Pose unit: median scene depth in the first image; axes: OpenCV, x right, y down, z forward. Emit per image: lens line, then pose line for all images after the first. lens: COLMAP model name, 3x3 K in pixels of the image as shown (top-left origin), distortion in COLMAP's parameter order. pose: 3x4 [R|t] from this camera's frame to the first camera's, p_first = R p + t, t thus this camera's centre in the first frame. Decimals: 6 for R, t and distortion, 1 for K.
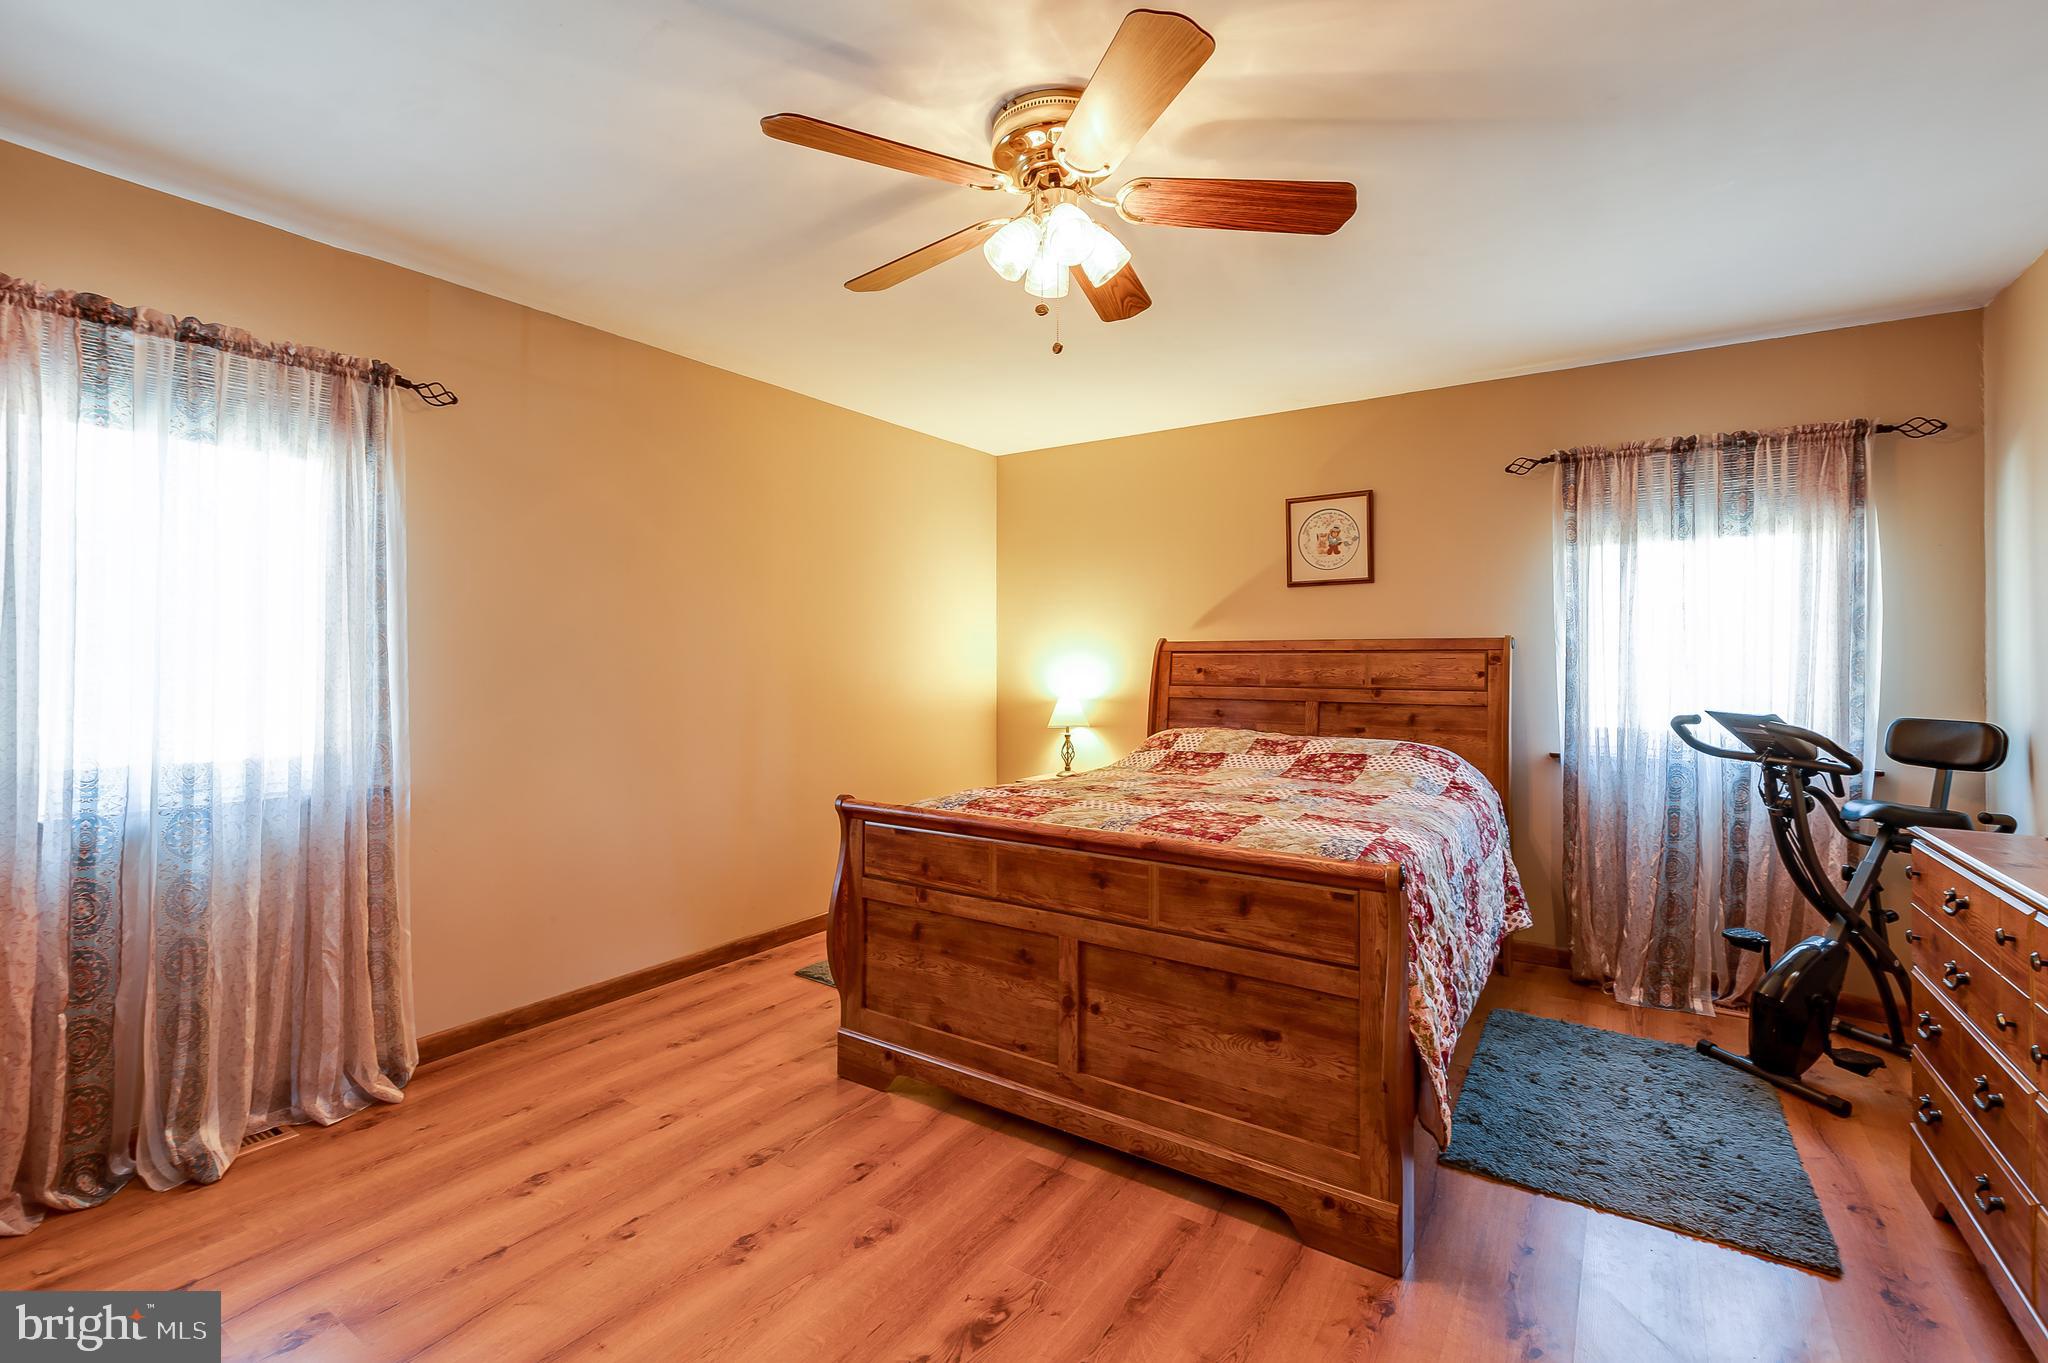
lens RADIAL K [[906.4, 0, 1030.5], [0, 906.4, 656.8], [0, 0, 1]] dist [0.002804, -0.001490]
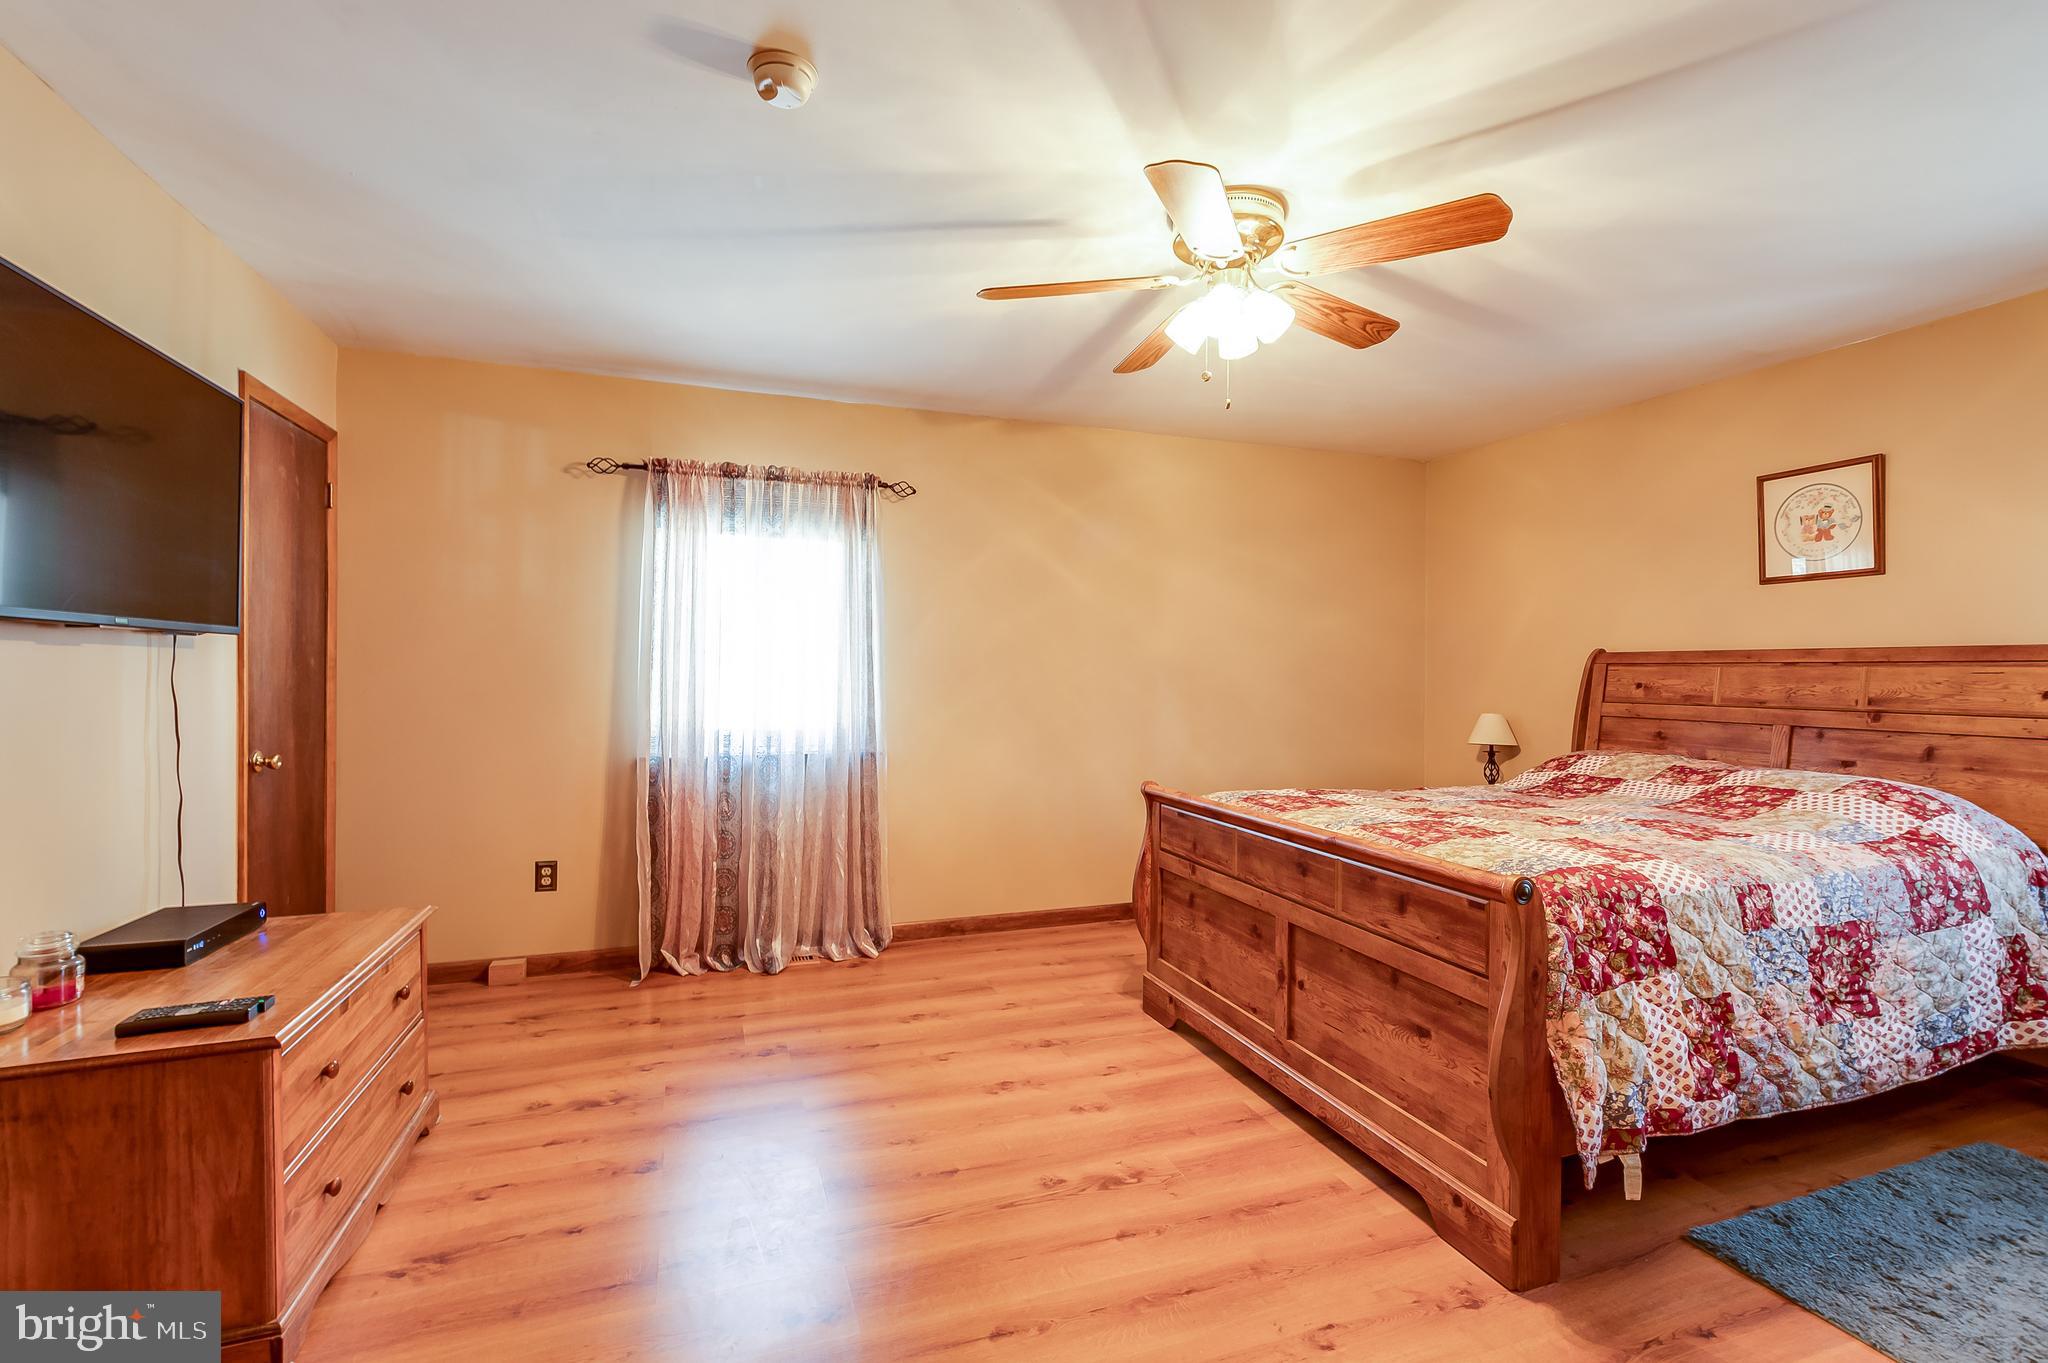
lens RADIAL K [[896.9, 0, 1024.0], [0, 896.9, 681.5], [0, 0, 1]] dist [0.000163, 0.000949]
pose [[0.811943, 0.011256, -0.583628, 0.419251], [-0.003781, 0.999895, 0.014024, 0.002672], [0.583725, -0.009180, 0.811900, -0.083417]]
